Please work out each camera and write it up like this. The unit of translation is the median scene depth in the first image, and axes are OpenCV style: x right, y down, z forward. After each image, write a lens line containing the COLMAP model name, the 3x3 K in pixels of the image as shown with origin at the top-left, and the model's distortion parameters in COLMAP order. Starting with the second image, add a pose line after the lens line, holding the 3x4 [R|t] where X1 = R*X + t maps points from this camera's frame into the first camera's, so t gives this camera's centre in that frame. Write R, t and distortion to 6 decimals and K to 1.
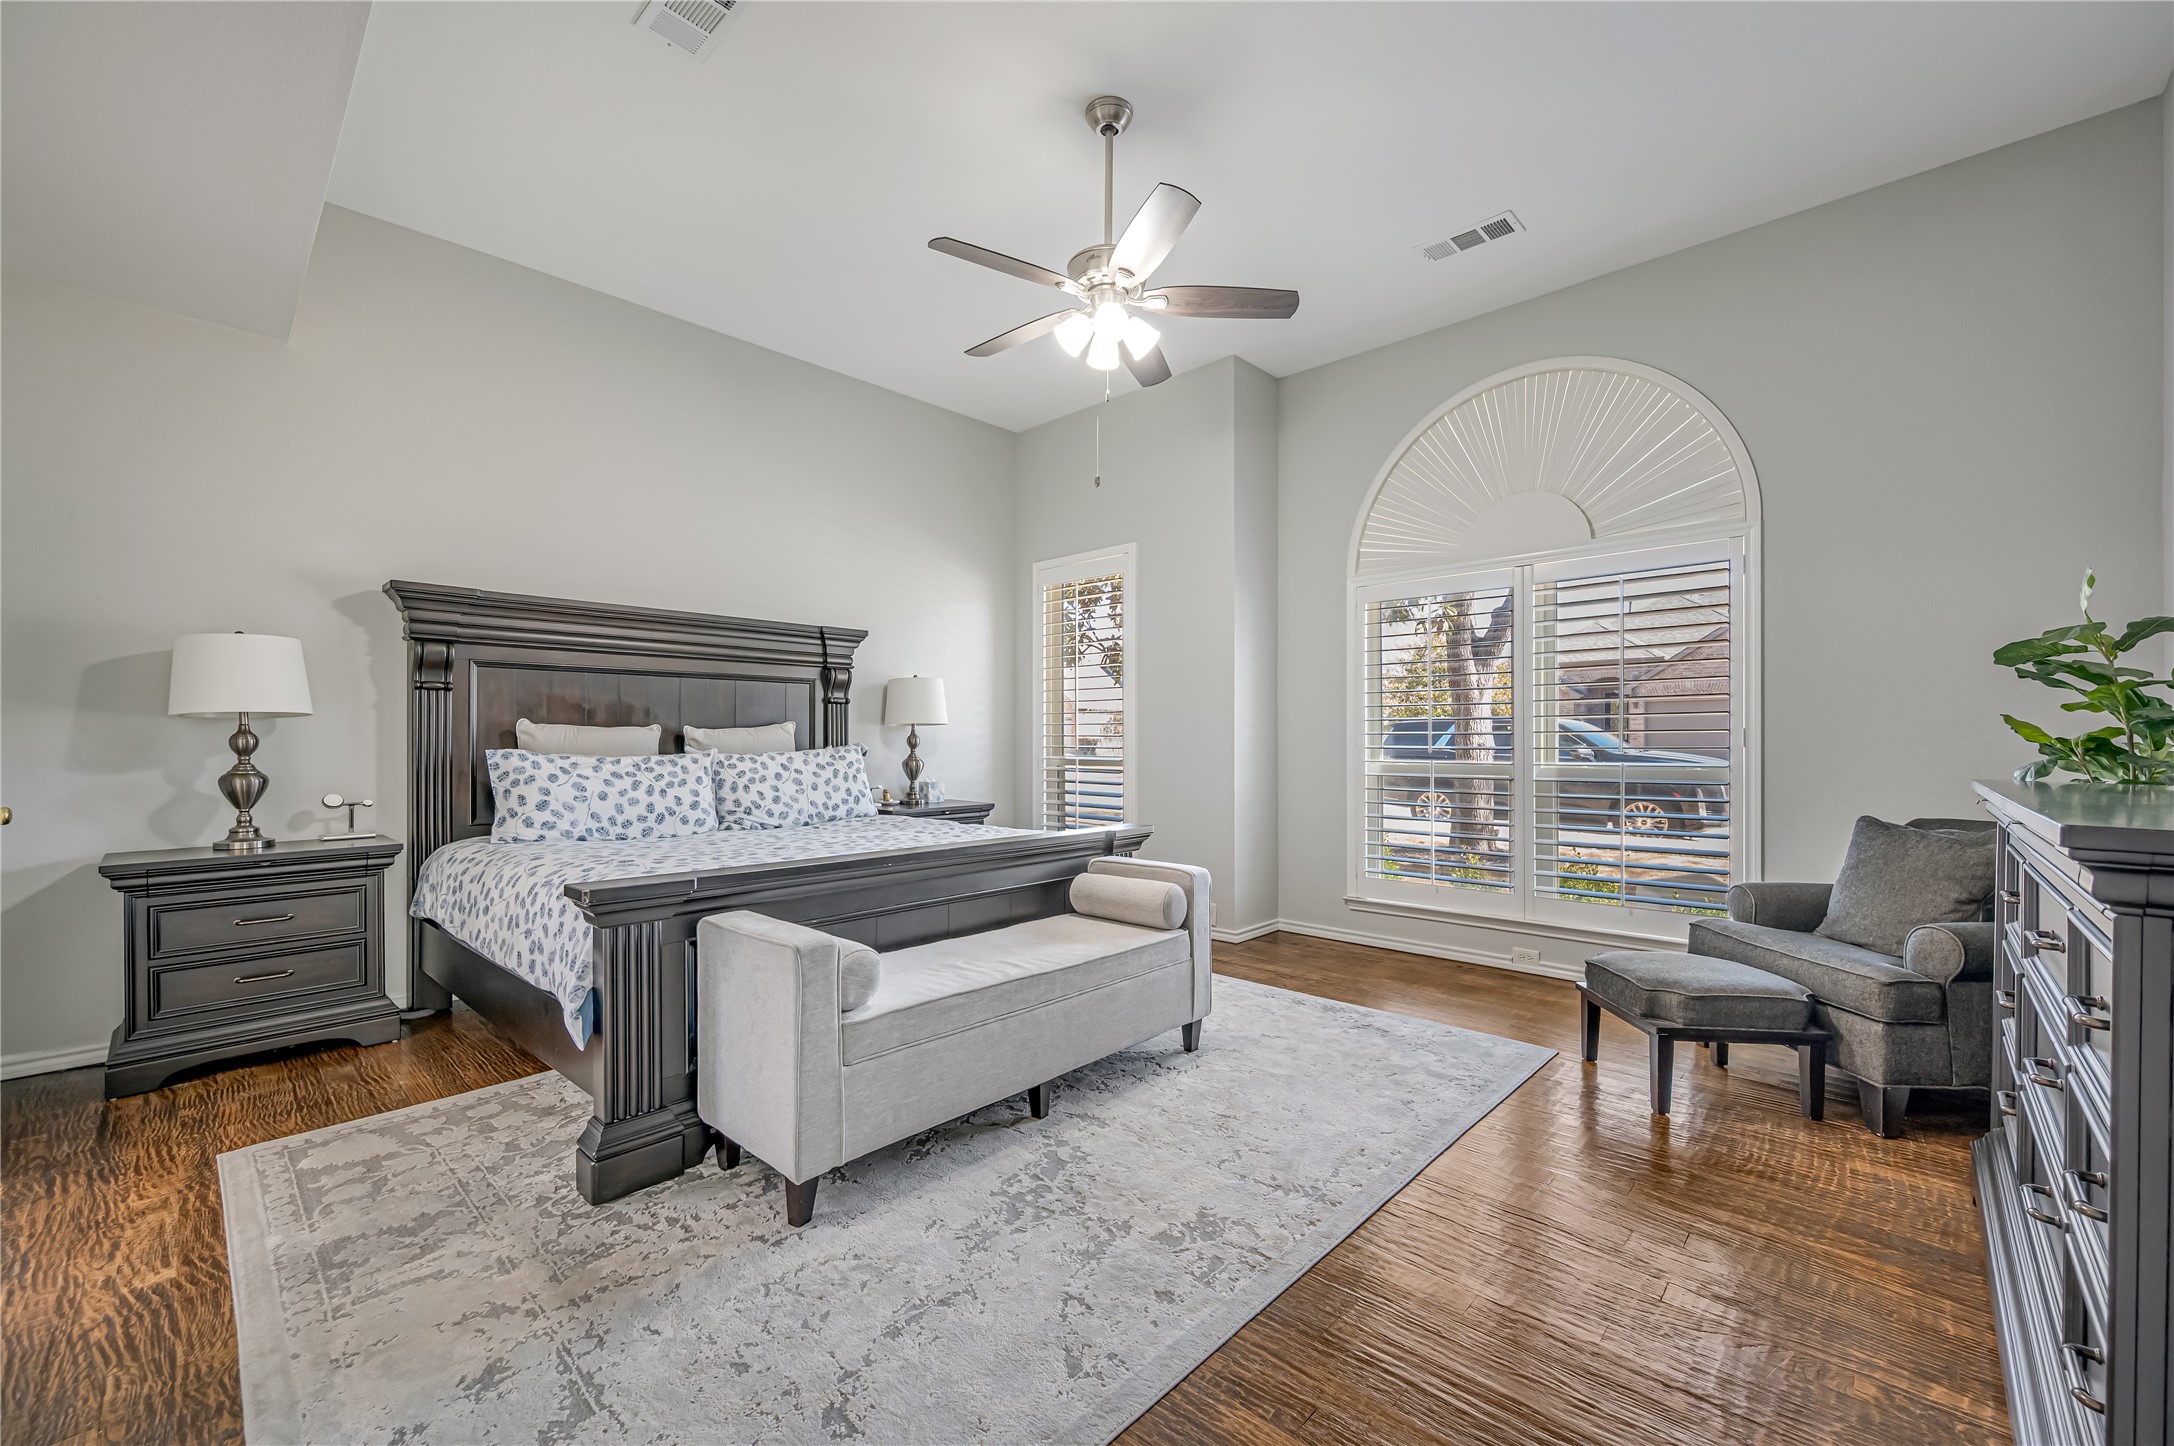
lens RADIAL K [[864.9, 0, 1098.3], [0, 864.9, 731.3], [0, 0, 1]] dist [-0.001083, -0.000002]
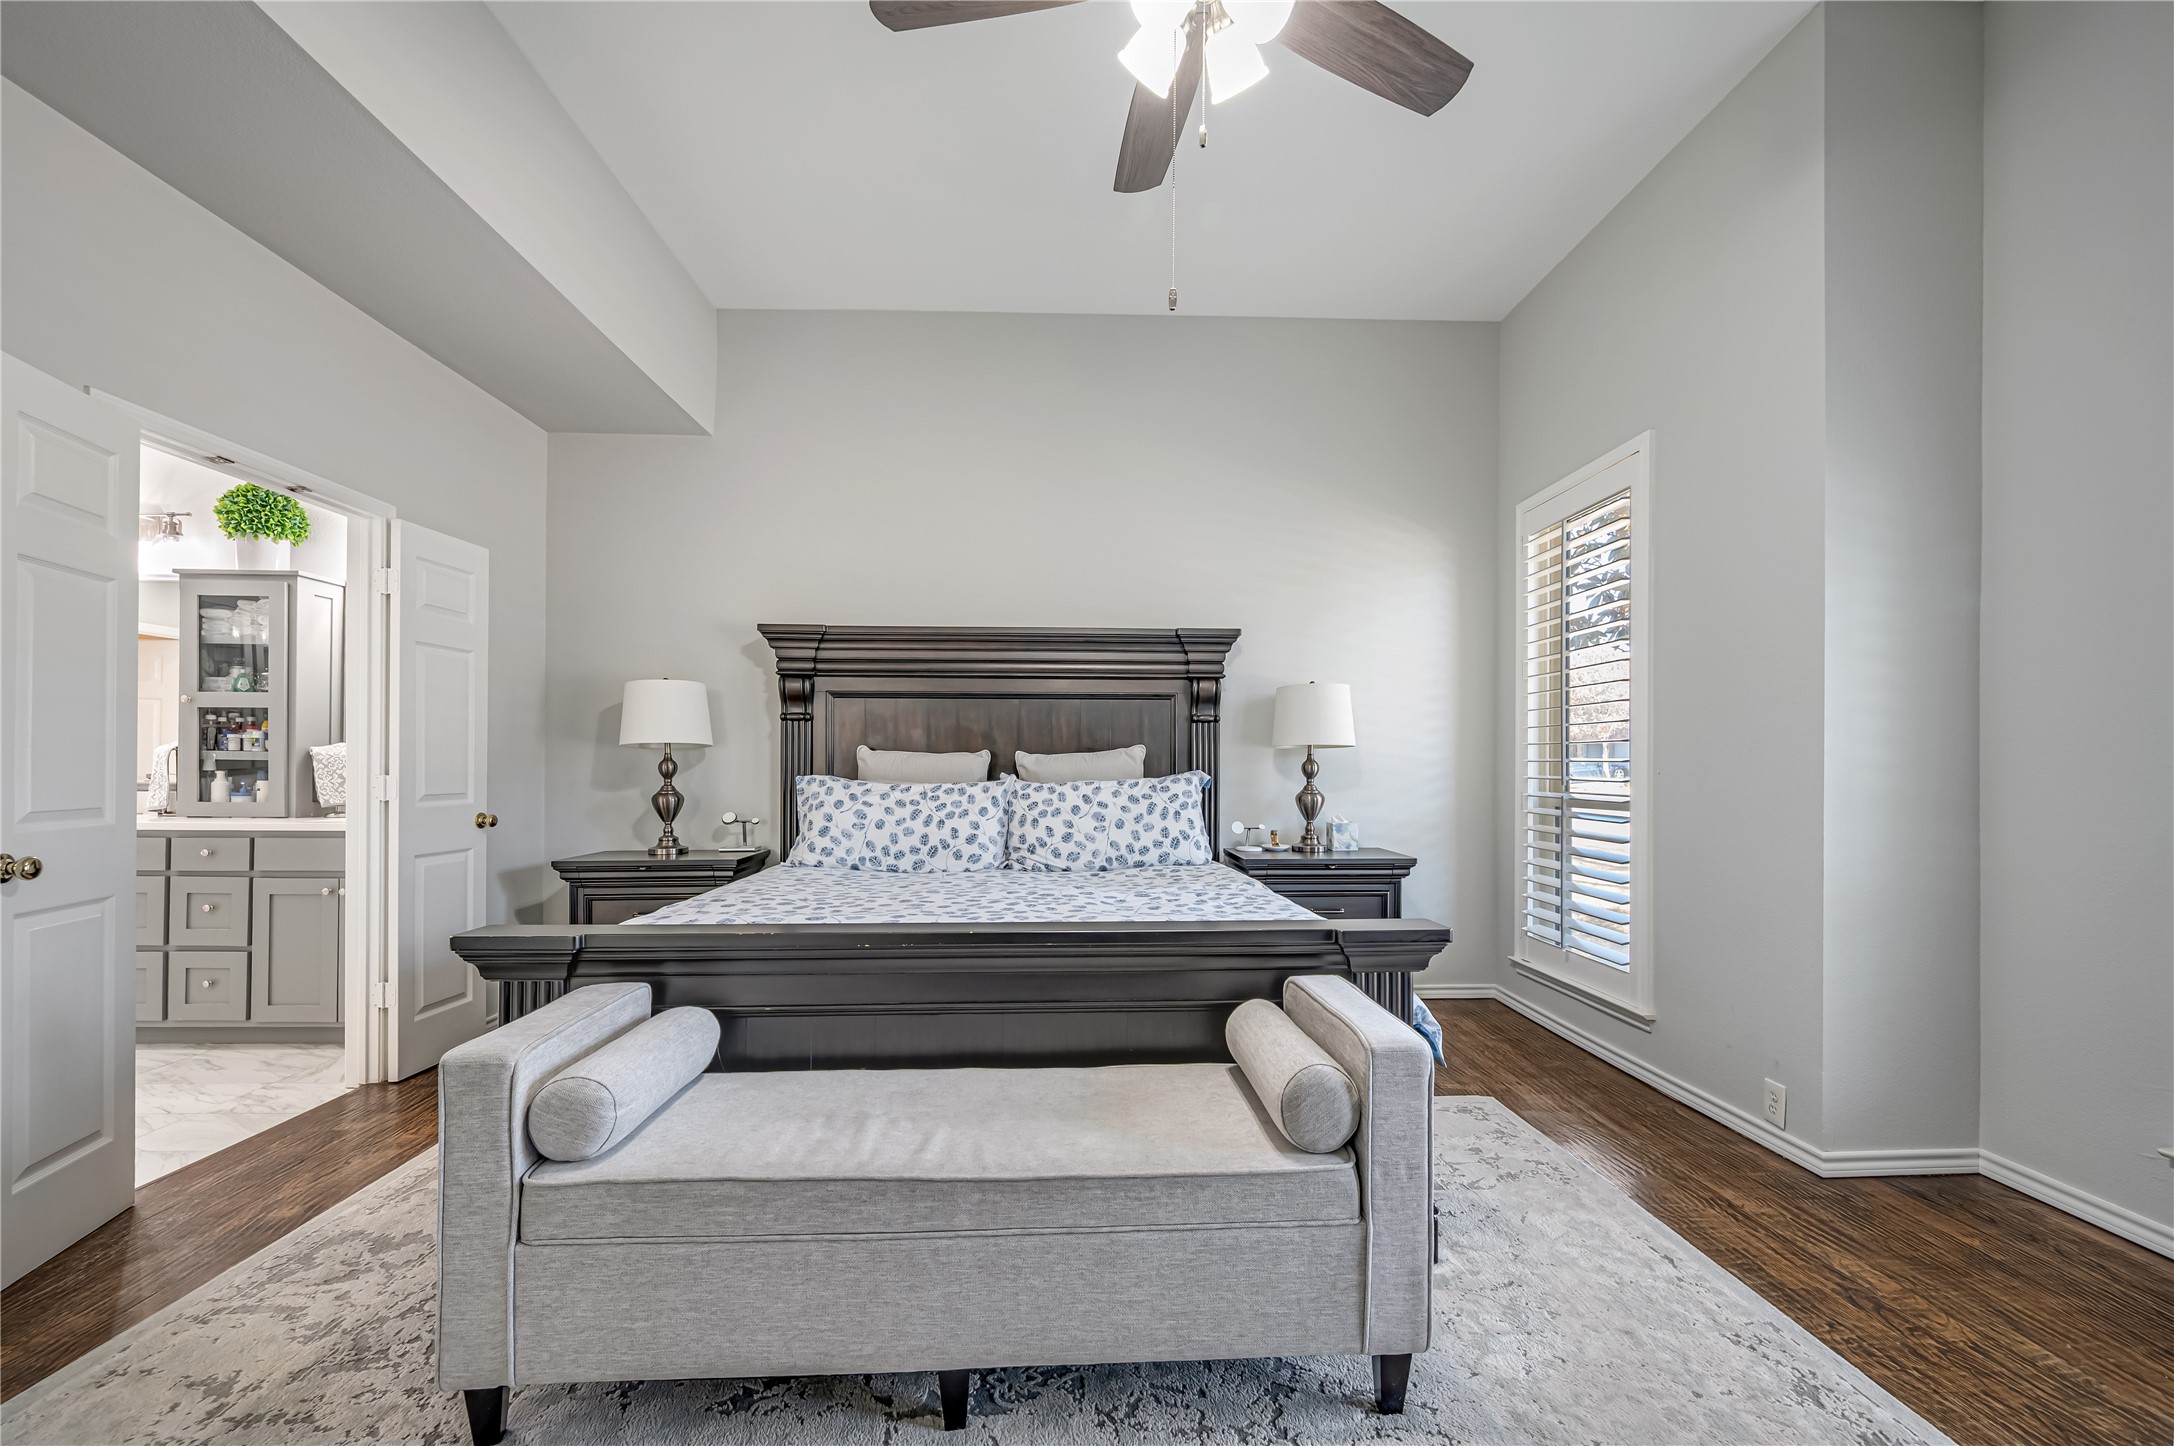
lens RADIAL K [[885.9, 0, 1114.9], [0, 885.9, 760.9], [0, 0, 1]] dist [-0.001101, -0.000029]
pose [[0.713239, -0.002309, -0.700918, 0.273637], [0.005275, 0.999984, 0.002074, 0.002761], [0.700901, -0.005177, 0.713239, 0.425377]]
